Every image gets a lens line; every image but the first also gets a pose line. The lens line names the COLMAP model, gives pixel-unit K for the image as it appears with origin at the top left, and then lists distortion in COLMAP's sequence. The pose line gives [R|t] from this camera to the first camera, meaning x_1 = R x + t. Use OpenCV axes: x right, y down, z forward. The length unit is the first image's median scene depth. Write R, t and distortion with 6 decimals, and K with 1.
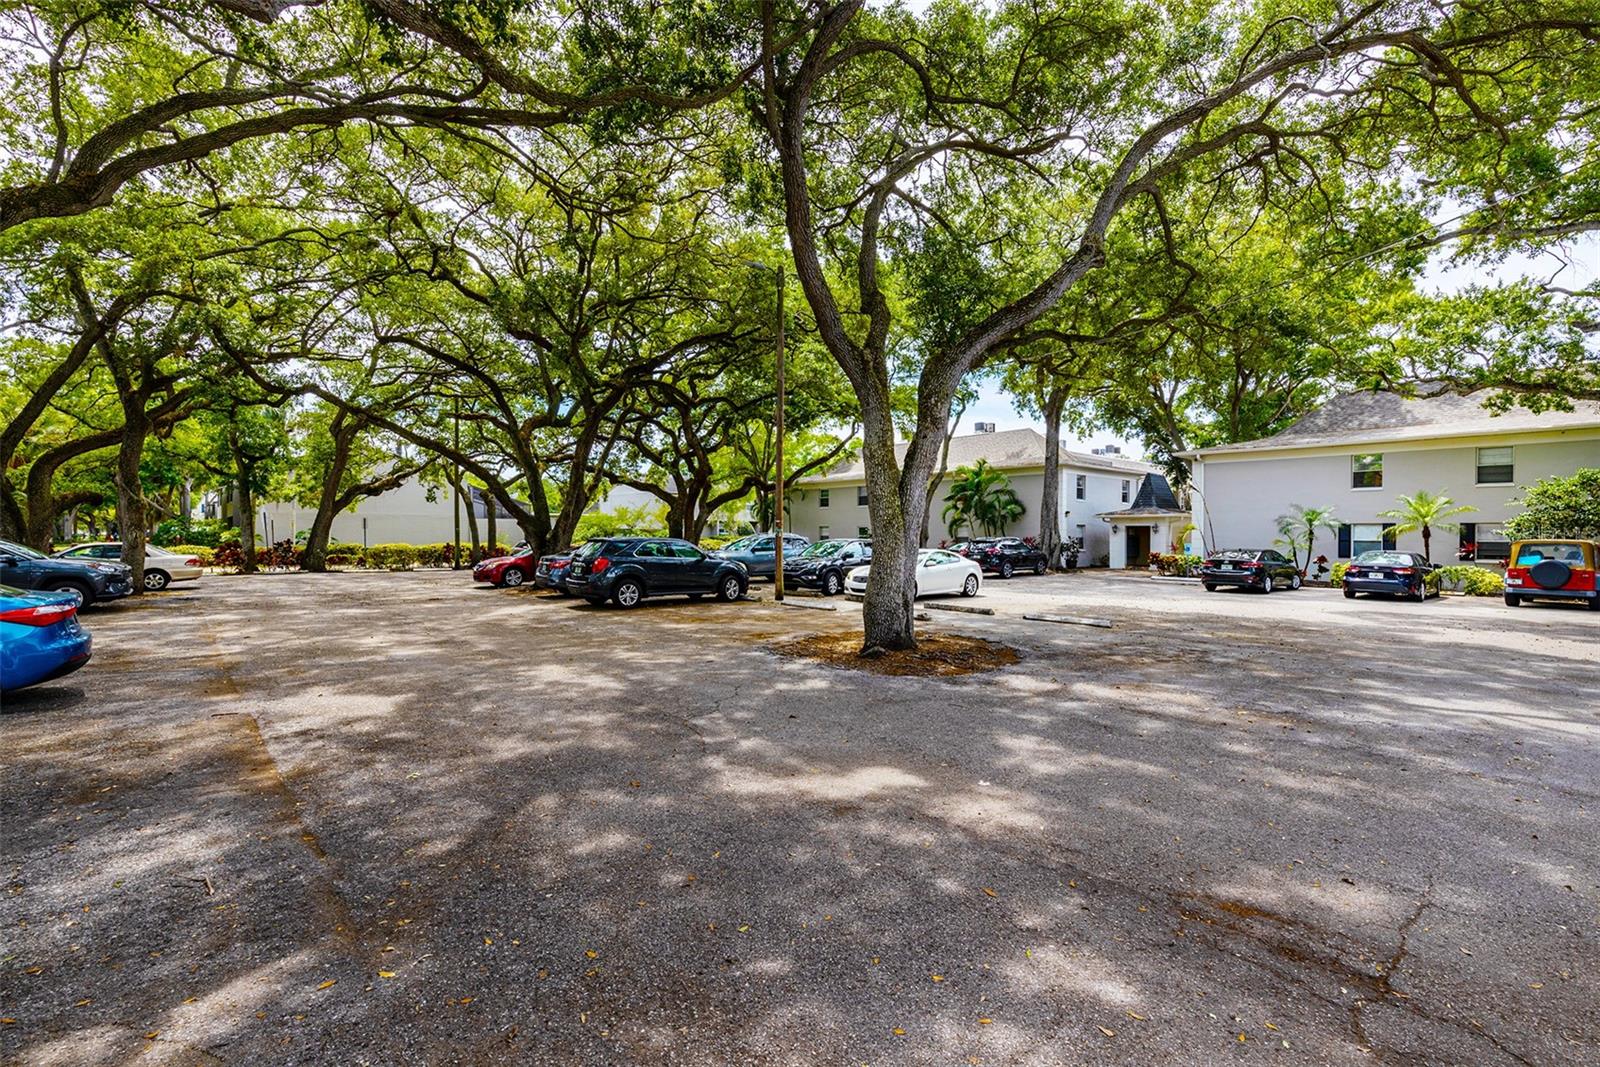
lens RADIAL K [[727.3, 0, 790.5], [0, 727.3, 538.7], [0, 0, 1]] dist [0.003573, -0.000134]
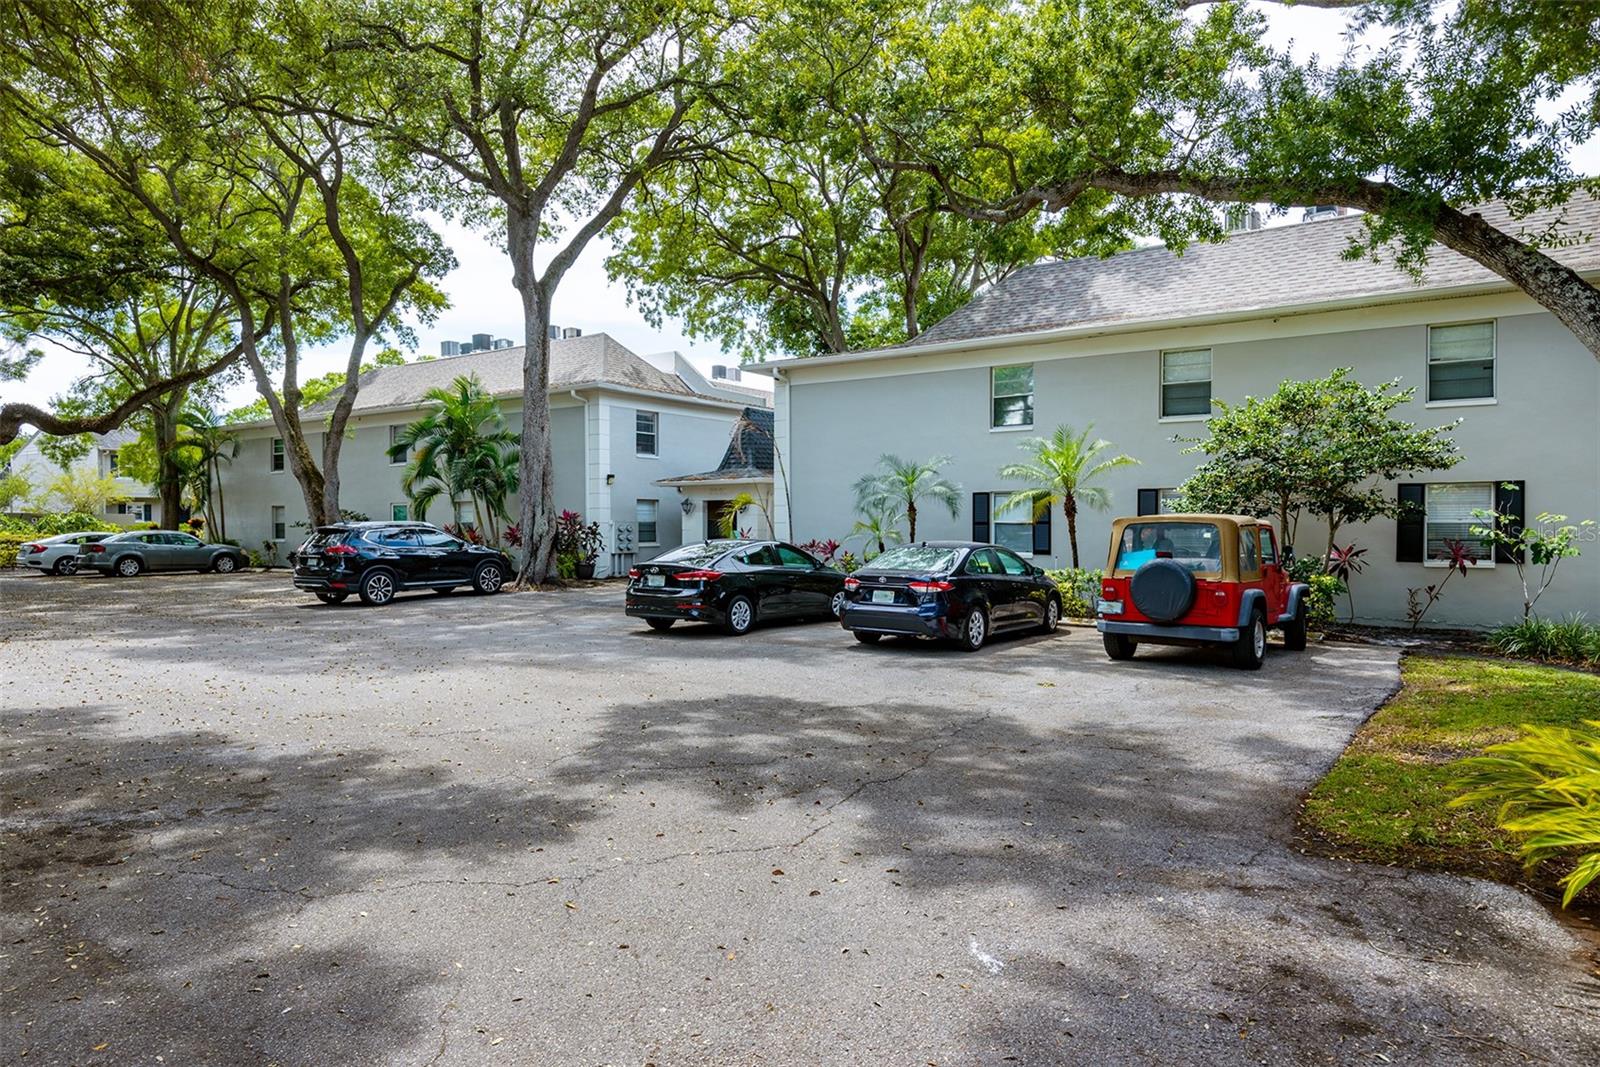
lens RADIAL K [[1008.5, 0, 800.0], [0, 1008.5, 533.5], [0, 0, 1]] dist [0.001977, 0.000154]
pose [[0.967252, -0.011604, 0.253553, 0.408803], [0.010239, 0.999925, 0.006702, 0.004315], [-0.253612, -0.003887, 0.967298, 0.280282]]
